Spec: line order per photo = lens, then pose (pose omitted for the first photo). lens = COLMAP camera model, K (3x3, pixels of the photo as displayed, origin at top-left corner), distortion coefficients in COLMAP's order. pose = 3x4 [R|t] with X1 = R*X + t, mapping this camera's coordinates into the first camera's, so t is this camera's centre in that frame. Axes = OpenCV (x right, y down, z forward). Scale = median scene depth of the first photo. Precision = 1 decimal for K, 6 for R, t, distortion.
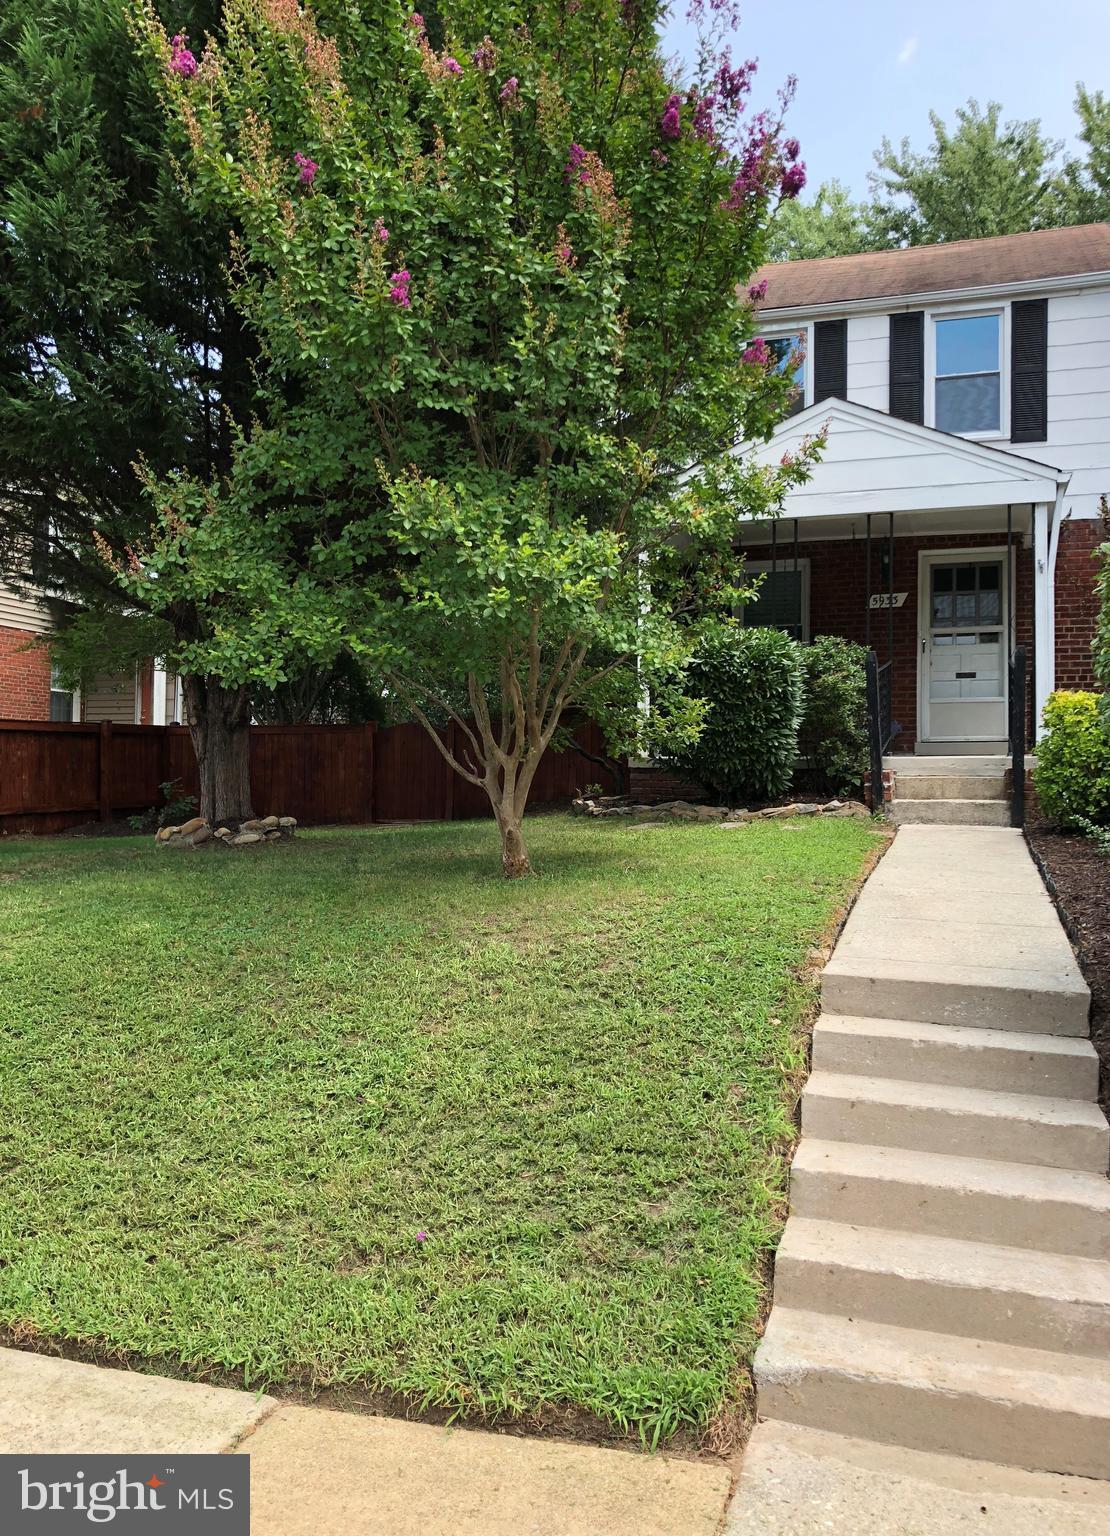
lens RADIAL K [[1072.8, 0, 555.0], [0, 1072.8, 768.0], [0, 0, 1]] dist [-0.001179, -0.046904]
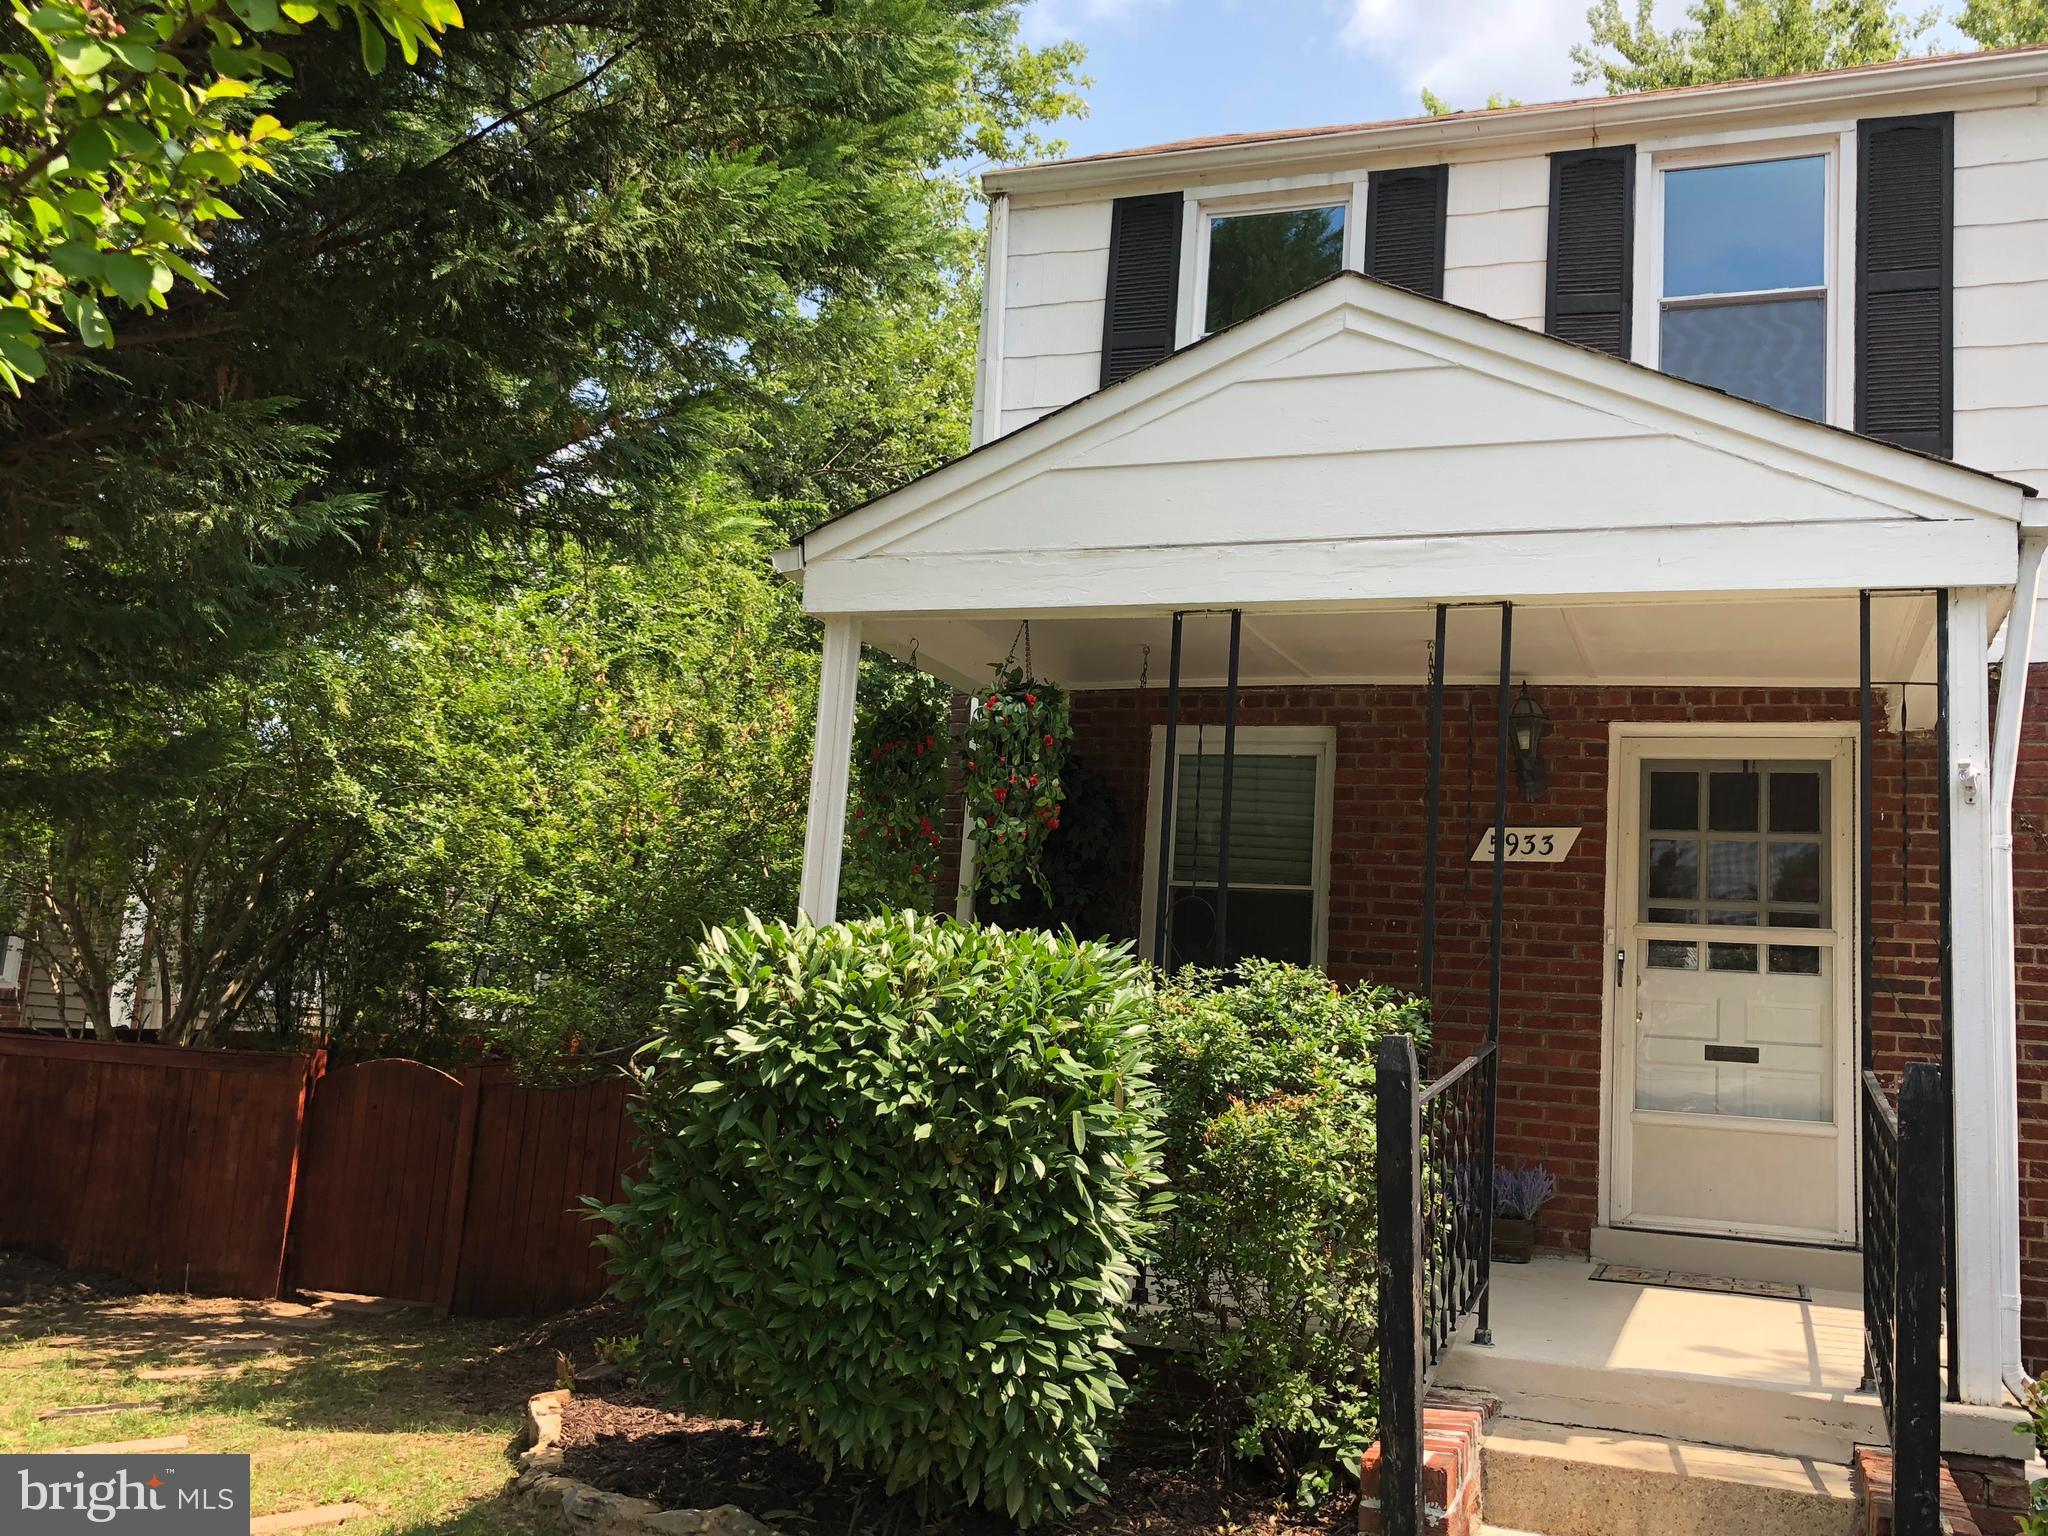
lens RADIAL K [[1668.6, 0, 1024.0], [0, 1668.6, 768.0], [0, 0, 1]] dist [0.000892, -0.006678]
pose [[0.996726, 0.063689, -0.049811, 0.160864], [-0.070745, 0.985239, -0.155883, -0.078409], [0.039148, 0.158897, 0.986519, 0.402483]]
